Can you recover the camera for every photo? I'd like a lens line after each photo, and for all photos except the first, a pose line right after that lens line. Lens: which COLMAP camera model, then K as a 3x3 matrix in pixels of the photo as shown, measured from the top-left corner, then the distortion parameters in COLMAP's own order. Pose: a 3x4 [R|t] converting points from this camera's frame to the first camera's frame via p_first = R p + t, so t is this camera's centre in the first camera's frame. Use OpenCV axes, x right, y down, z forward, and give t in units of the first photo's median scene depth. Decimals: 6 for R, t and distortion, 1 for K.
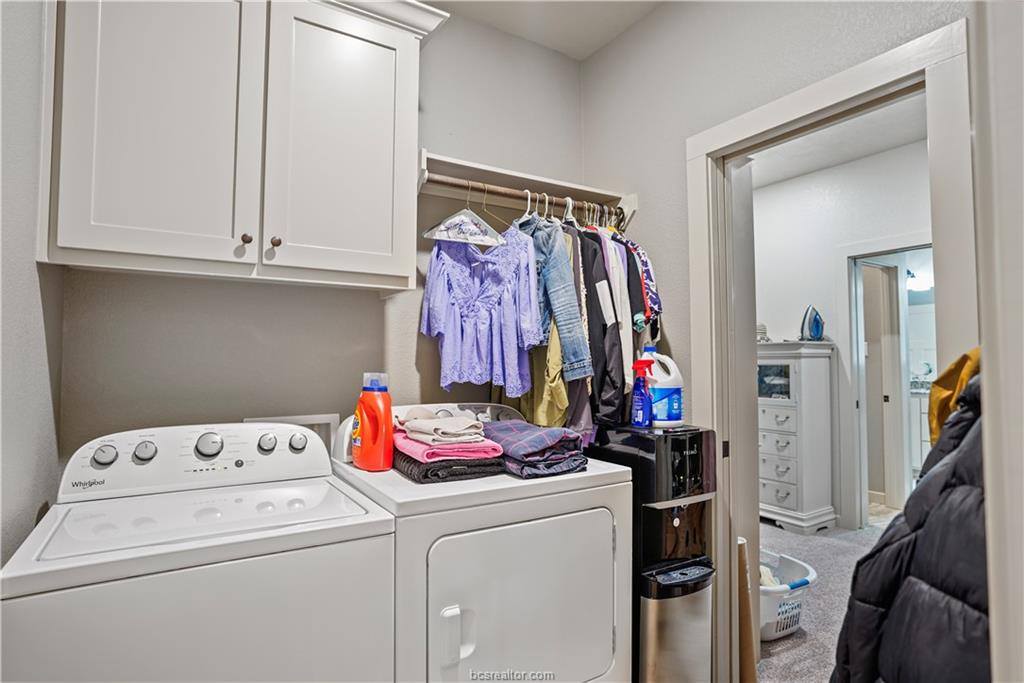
lens RADIAL K [[545.0, 0, 516.8], [0, 545.0, 342.6], [0, 0, 1]] dist [-0.049418, 0.026204]
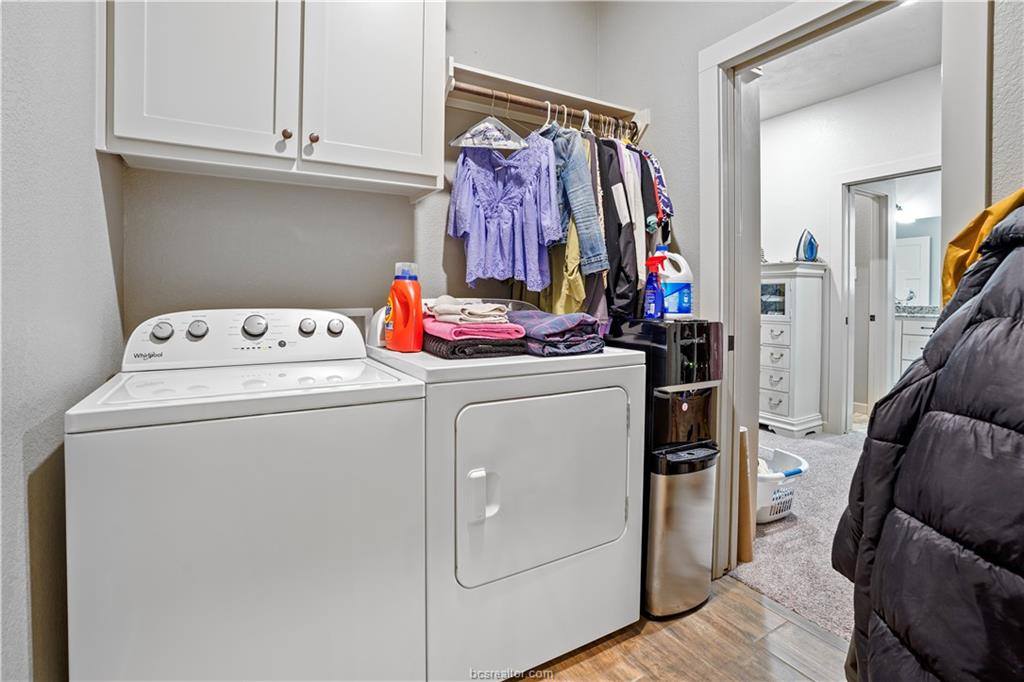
lens RADIAL K [[473.3, 0, 512.0], [0, 473.3, 341.0], [0, 0, 1]] dist [-0.058372, 0.021353]
pose [[0.999616, 0.006929, -0.026836, -0.024123], [-0.005440, 0.998463, 0.055155, 0.149453], [0.027176, -0.054987, 0.998117, 0.063359]]
